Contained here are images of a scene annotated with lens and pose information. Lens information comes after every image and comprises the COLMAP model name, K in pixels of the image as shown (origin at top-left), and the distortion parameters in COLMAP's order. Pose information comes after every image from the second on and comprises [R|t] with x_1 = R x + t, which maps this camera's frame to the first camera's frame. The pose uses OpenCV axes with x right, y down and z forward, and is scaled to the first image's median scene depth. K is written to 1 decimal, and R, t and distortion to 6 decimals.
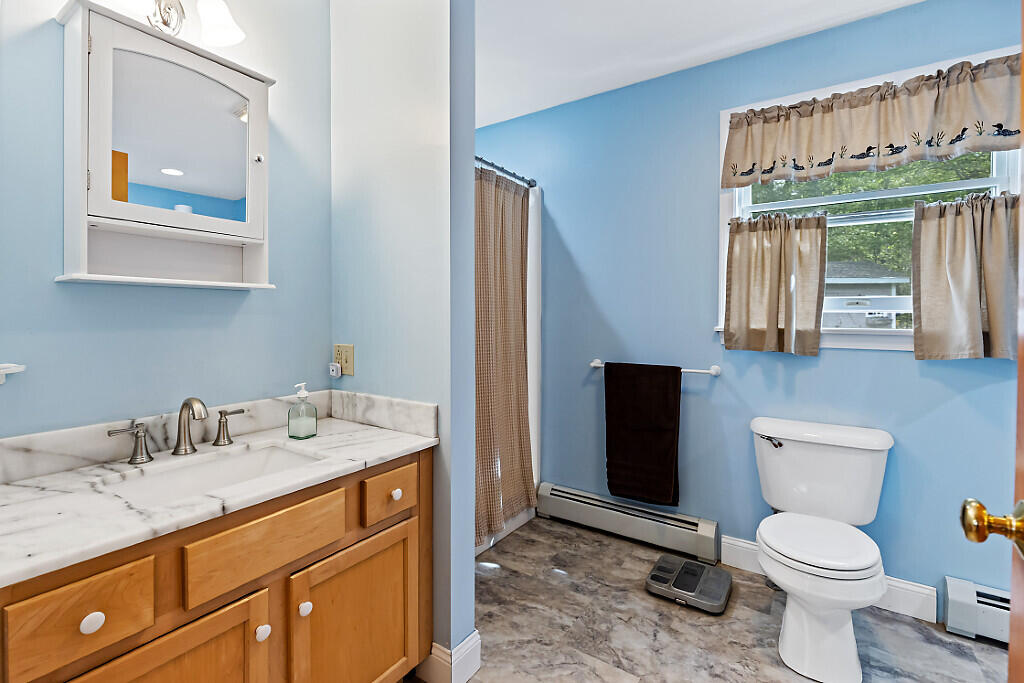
lens RADIAL K [[467.0, 0, 481.8], [0, 467.0, 321.4], [0, 0, 1]] dist [-0.002423, 0.000093]
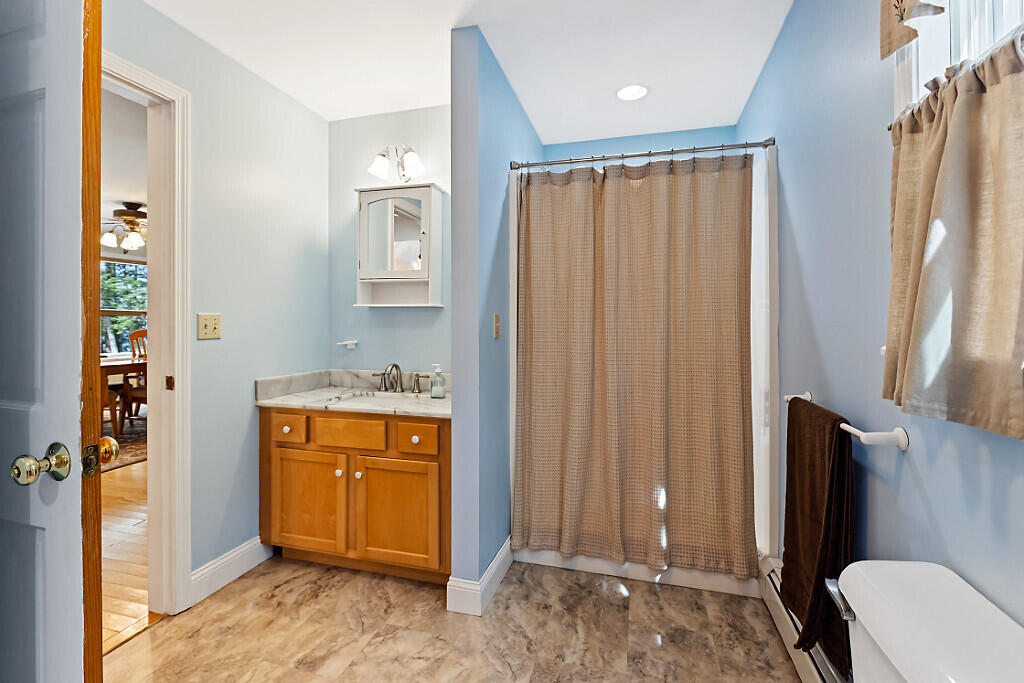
lens RADIAL K [[467.0, 0, 516.7], [0, 467.0, 319.6], [0, 0, 1]] dist [-0.002423, 0.000093]
pose [[0.340047, -0.004556, -0.940397, 0.942171], [-0.013170, 0.999867, -0.009607, -0.006538], [0.940316, 0.015652, 0.339942, 0.543945]]
